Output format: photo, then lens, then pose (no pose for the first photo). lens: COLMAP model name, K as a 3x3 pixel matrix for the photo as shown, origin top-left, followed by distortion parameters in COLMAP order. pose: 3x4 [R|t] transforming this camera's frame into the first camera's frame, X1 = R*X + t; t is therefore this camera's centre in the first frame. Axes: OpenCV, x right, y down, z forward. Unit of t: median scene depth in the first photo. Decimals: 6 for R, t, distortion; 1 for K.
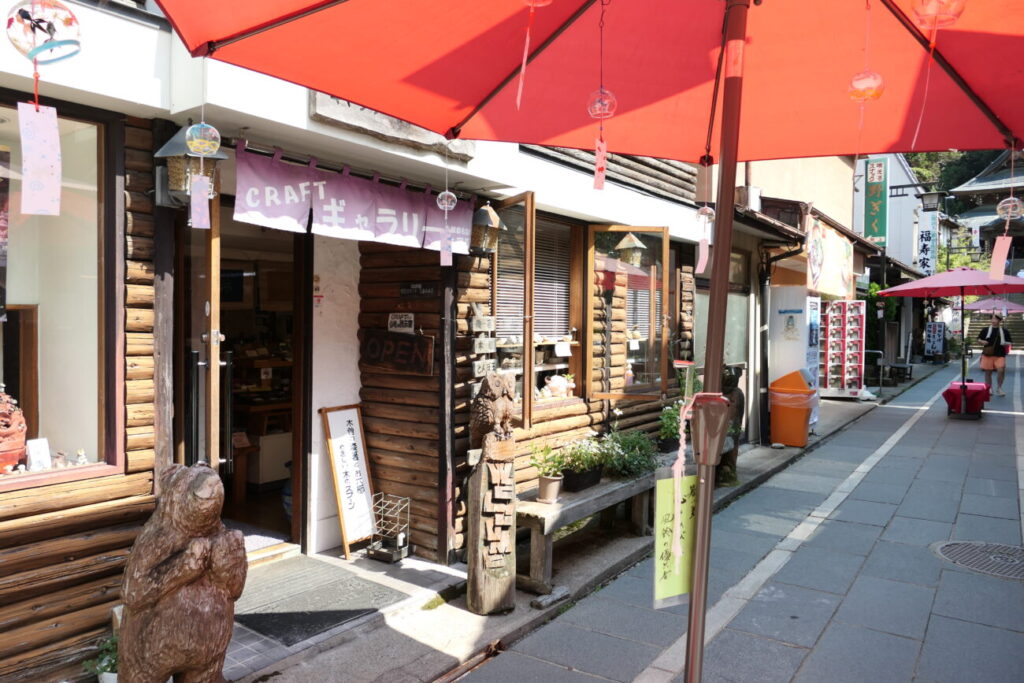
lens RADIAL K [[725.2, 0, 512.7], [0, 725.2, 339.2], [0, 0, 1]] dist [0.003193, 0.000729]
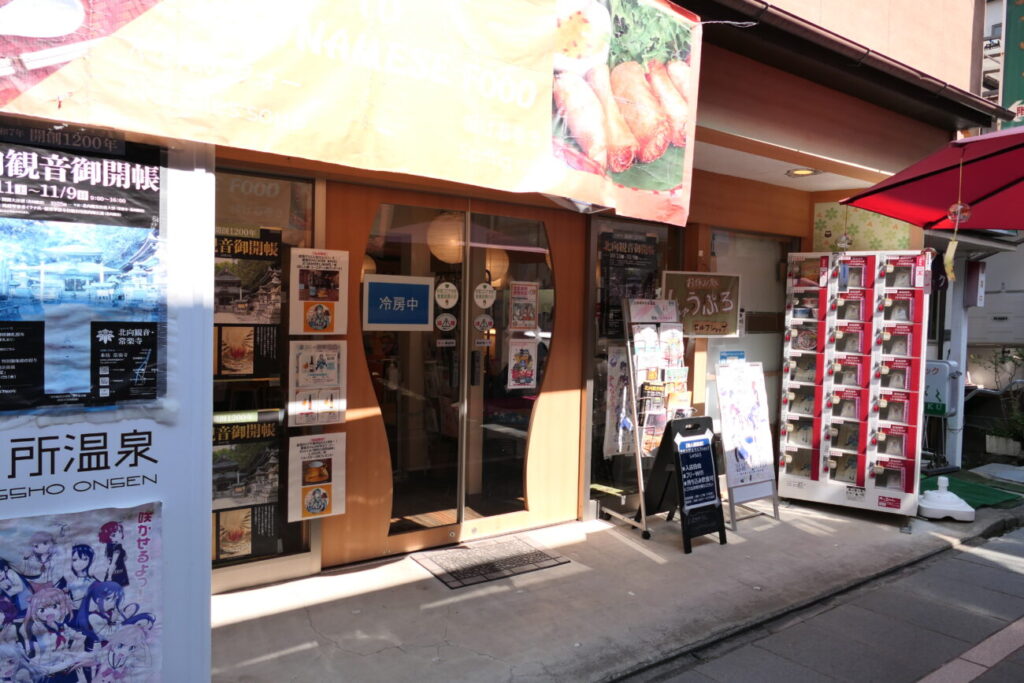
lens RADIAL K [[725.2, 0, 512.1], [0, 725.2, 338.1], [0, 0, 1]] dist [0.003193, 0.000729]
pose [[0.949083, 0.030216, -0.313572, 0.399698], [-0.023006, 0.999380, 0.026667, -0.014499], [0.314184, -0.018095, 0.949190, 0.588461]]
